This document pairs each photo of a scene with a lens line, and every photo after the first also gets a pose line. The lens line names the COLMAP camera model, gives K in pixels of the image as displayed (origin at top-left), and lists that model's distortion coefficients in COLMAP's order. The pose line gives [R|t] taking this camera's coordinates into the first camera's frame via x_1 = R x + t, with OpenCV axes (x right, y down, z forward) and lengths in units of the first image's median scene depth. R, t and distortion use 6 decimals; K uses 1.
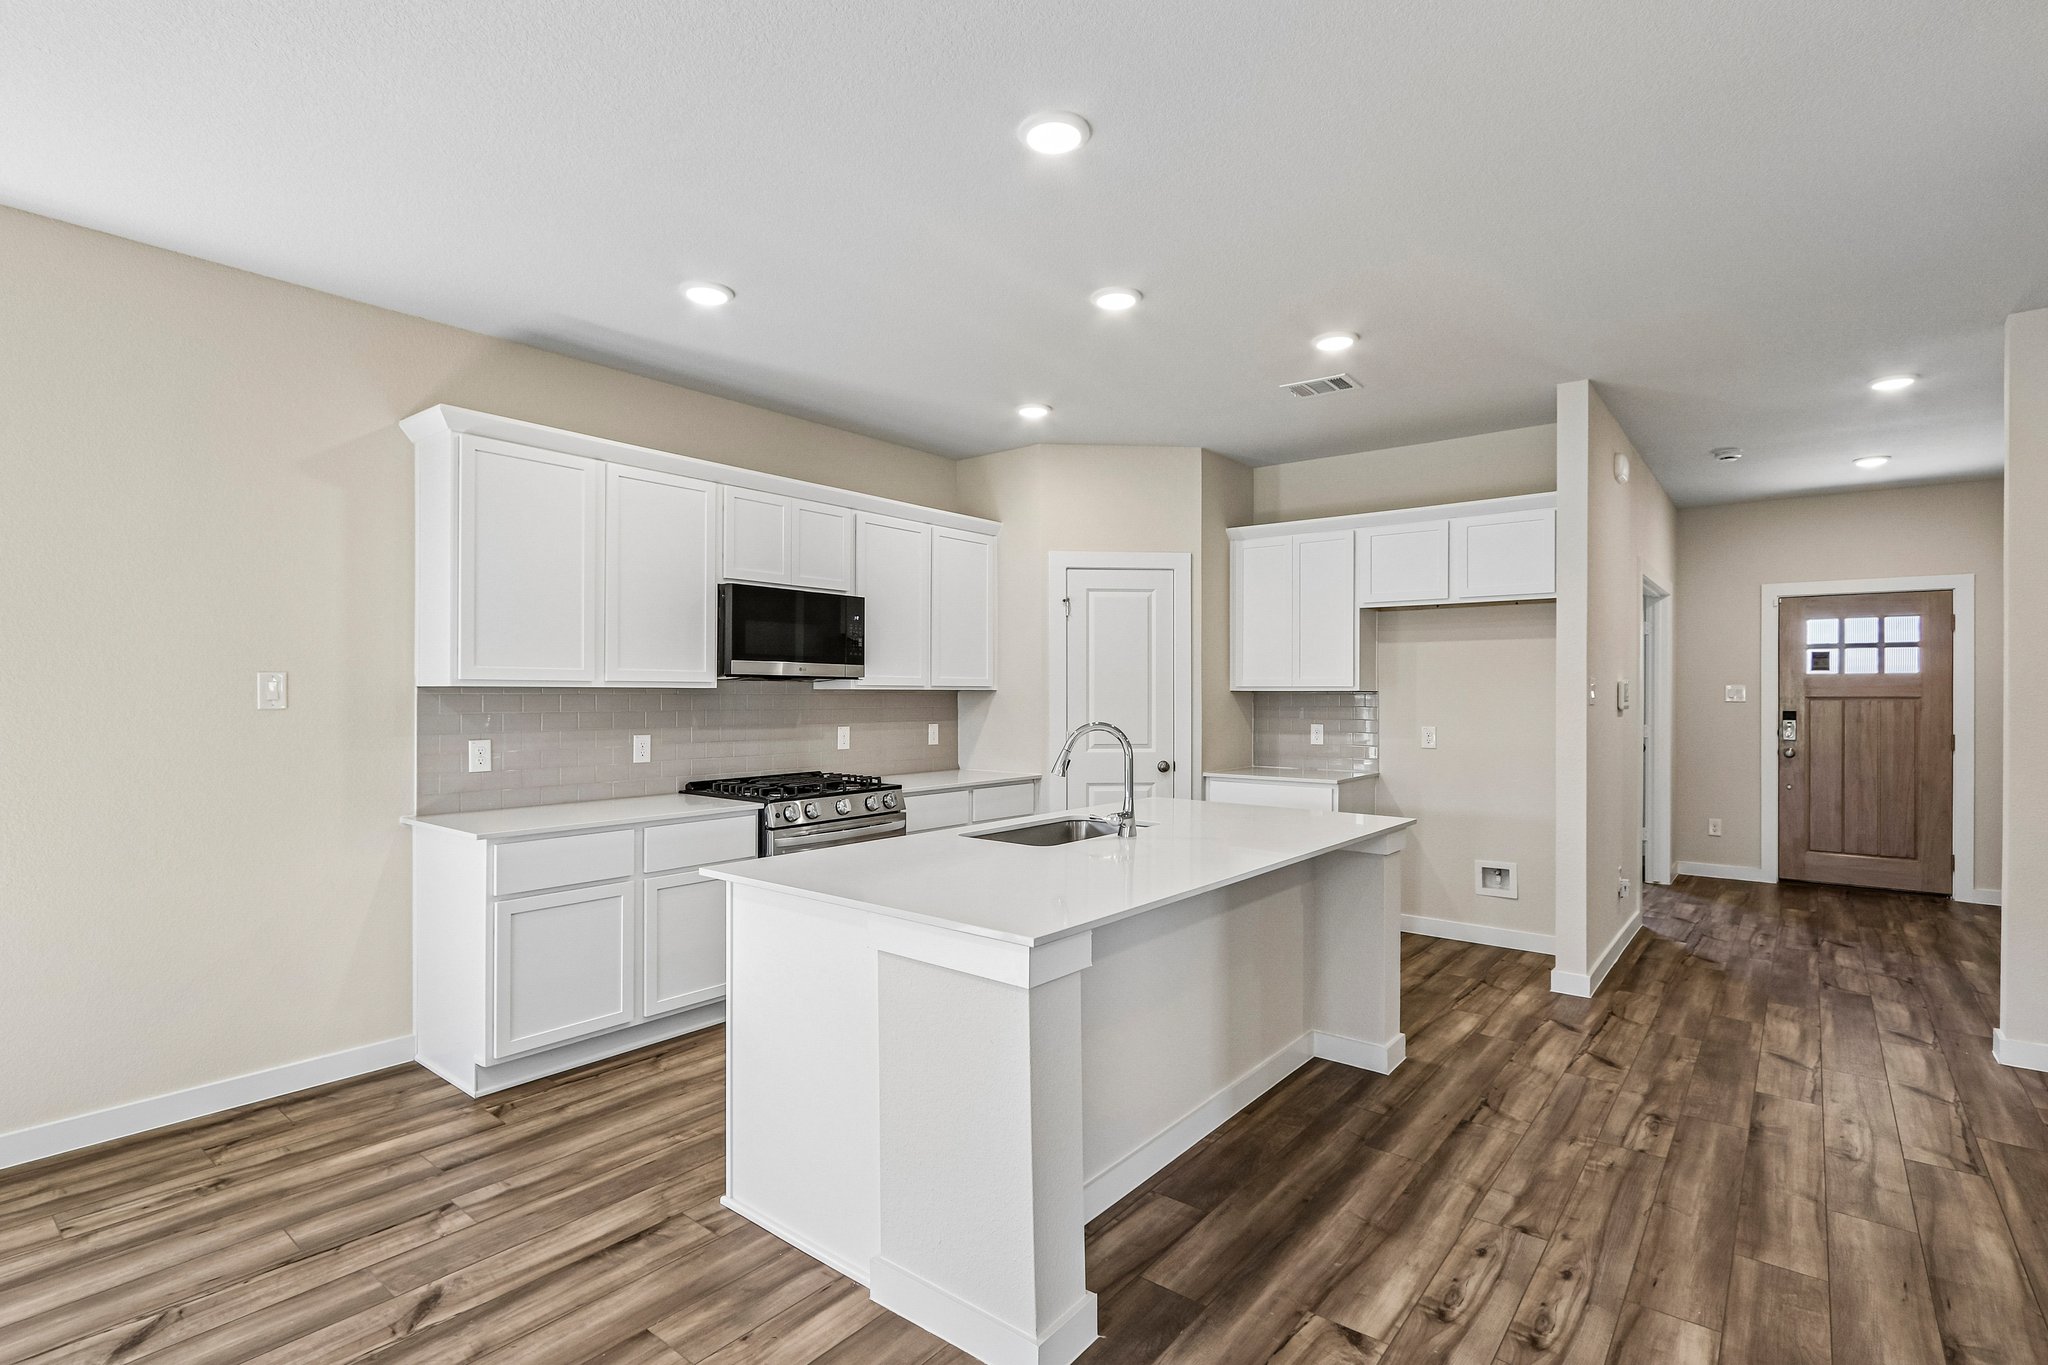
lens RADIAL K [[974.8, 0, 1035.6], [0, 974.8, 687.2], [0, 0, 1]] dist [-0.006985, 0.000286]
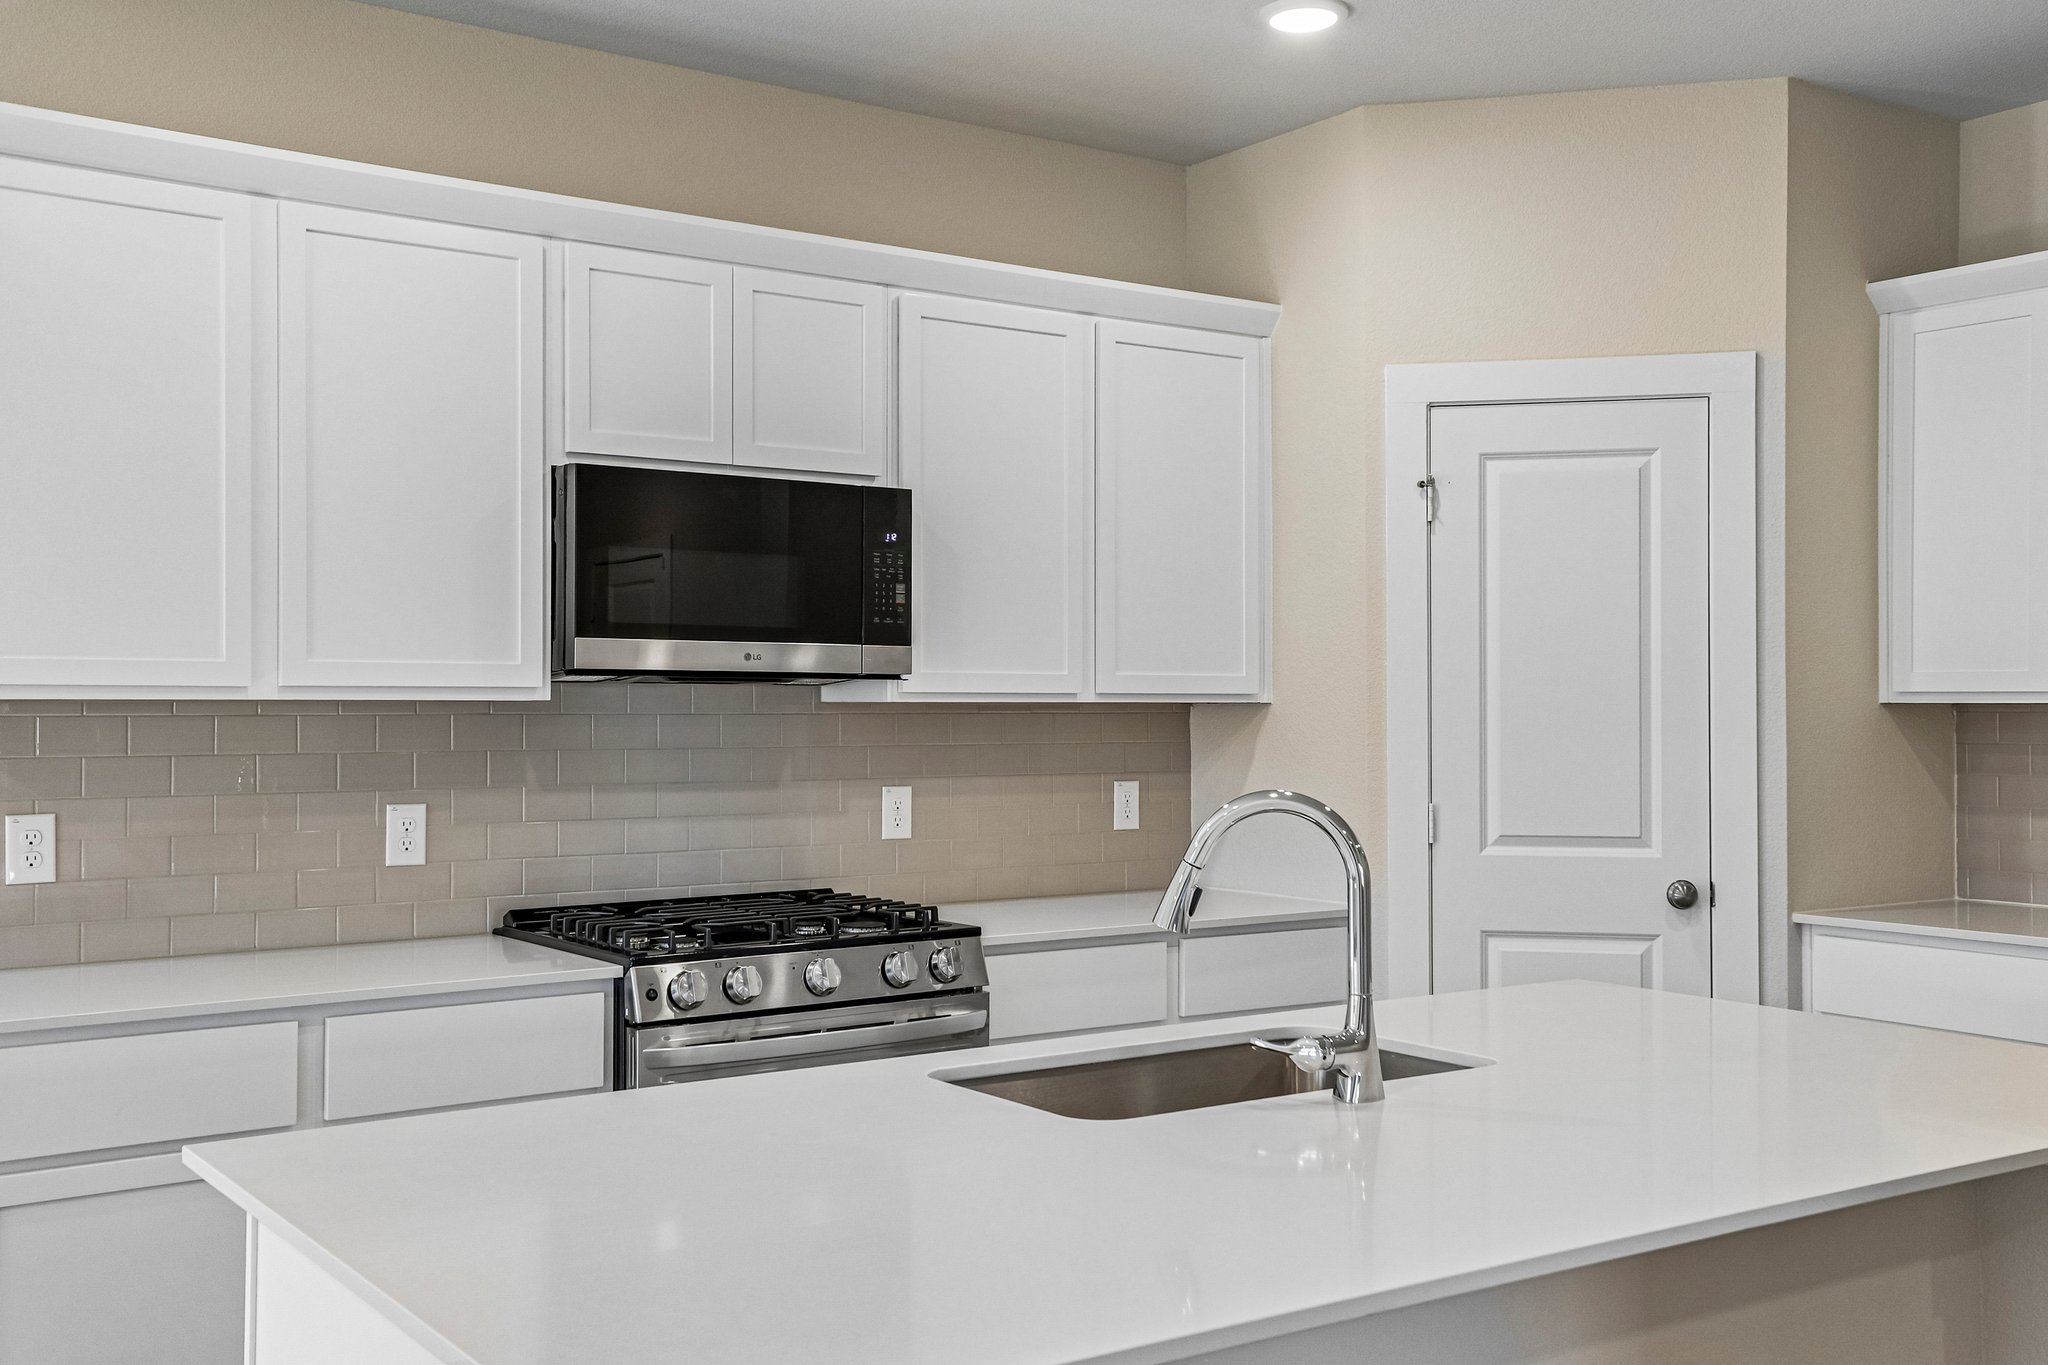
lens RADIAL K [[2036.7, 0, 1007.9], [0, 2036.7, 702.6], [0, 0, 1]] dist [0.057140, 0.000000]
pose [[0.960684, -0.003355, -0.277624, 0.131173], [0.004016, 0.999990, 0.001813, 0.001053], [0.277615, -0.002857, 0.960688, 0.162656]]
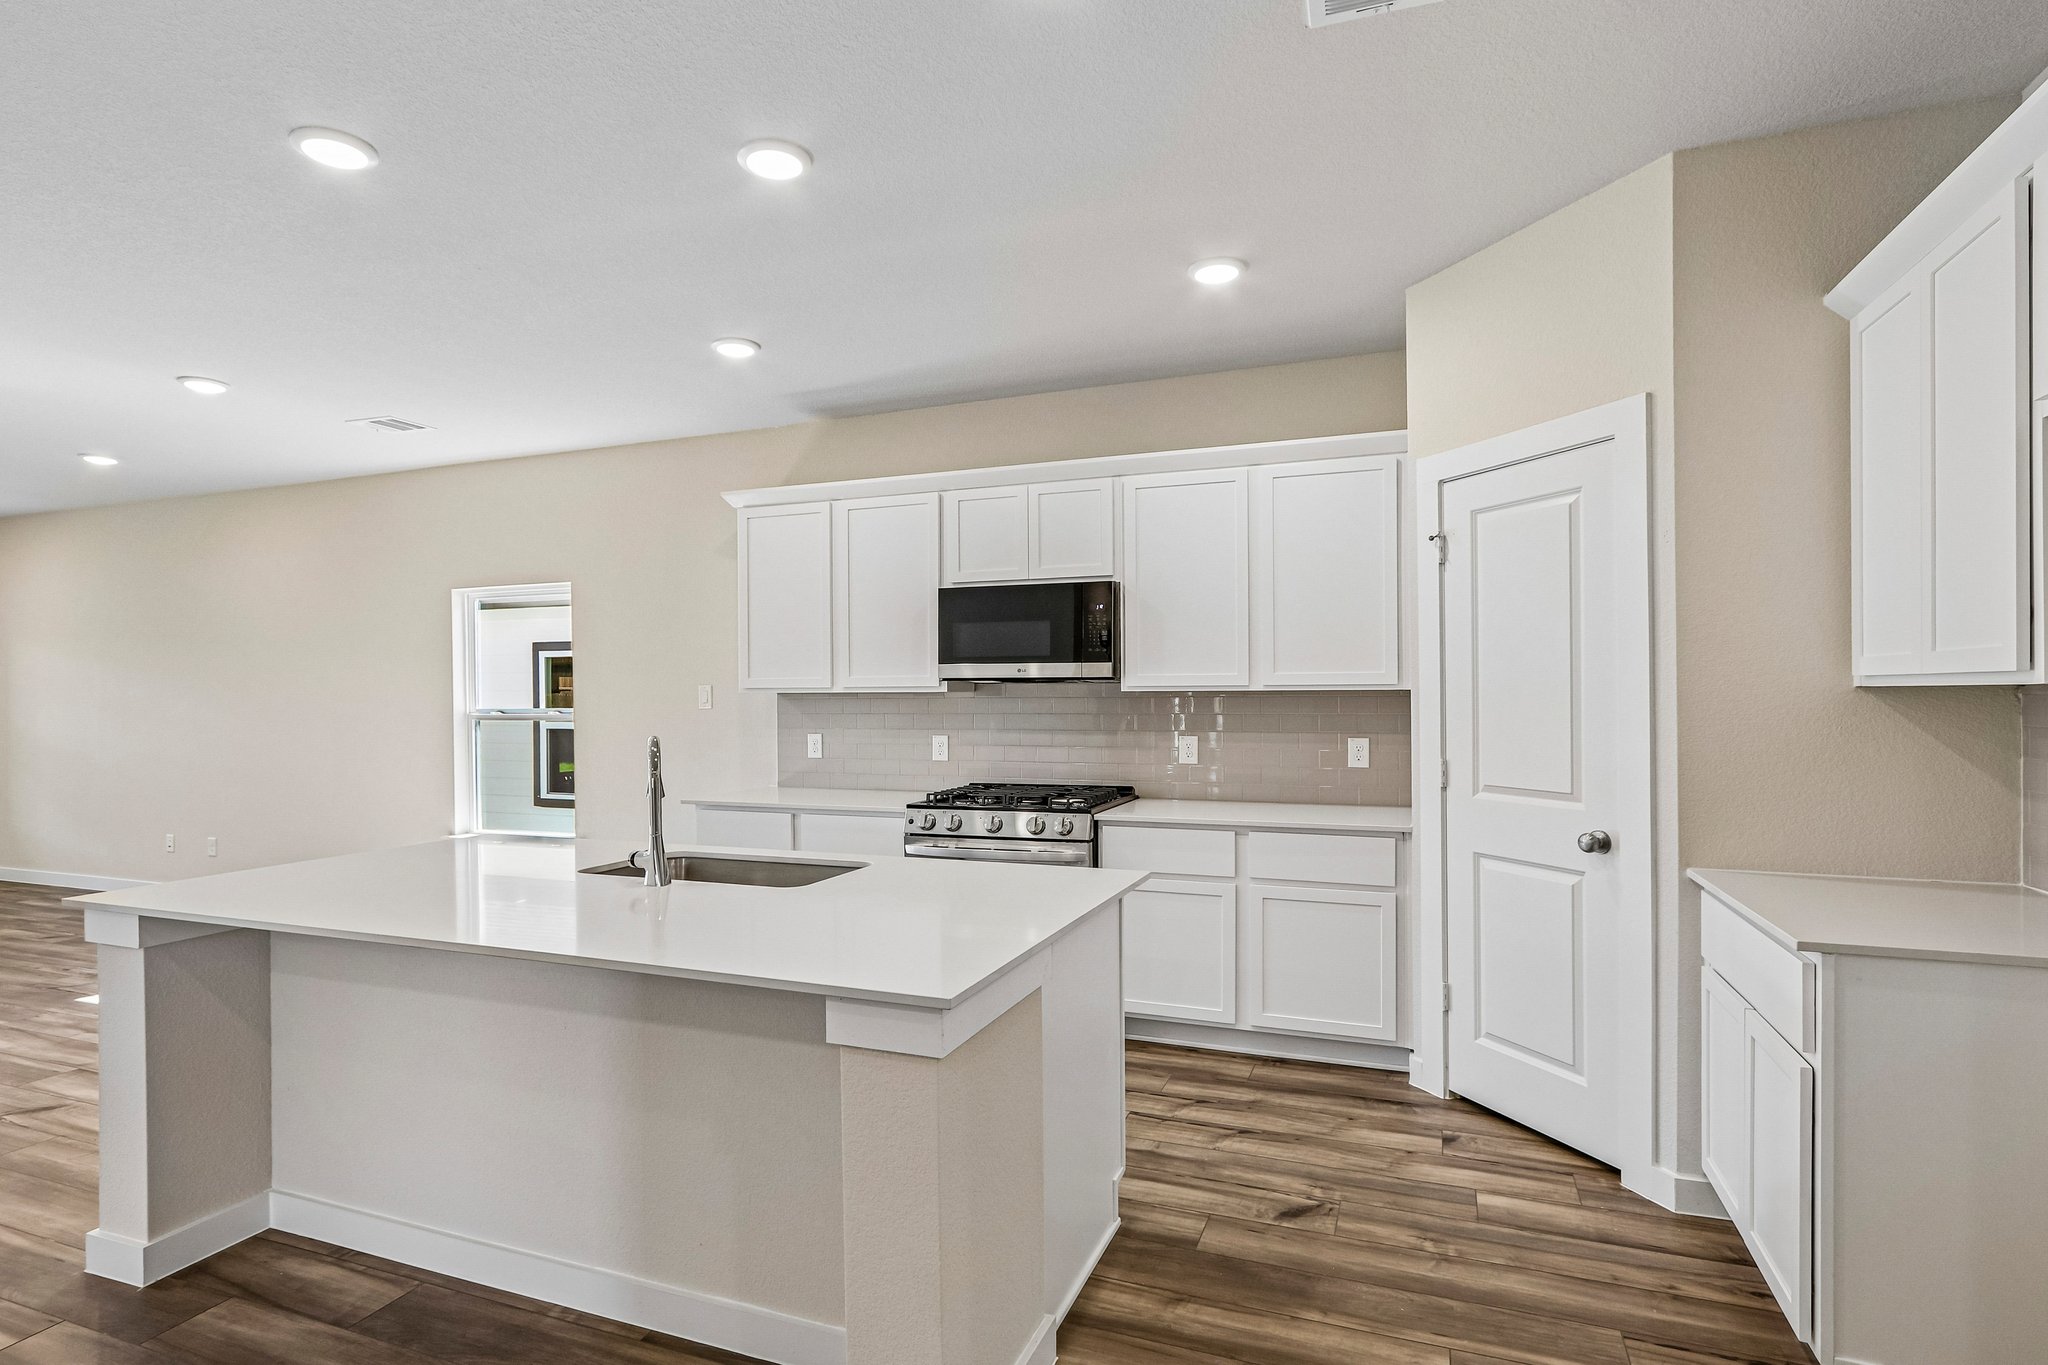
lens RADIAL K [[974.8, 0, 1039.0], [0, 974.8, 703.7], [0, 0, 1]] dist [-0.006985, 0.000286]
pose [[0.324582, 0.004478, -0.945847, 0.668722], [0.010219, 0.999914, 0.008241, 0.005901], [0.945802, -0.012340, 0.324508, 0.758850]]
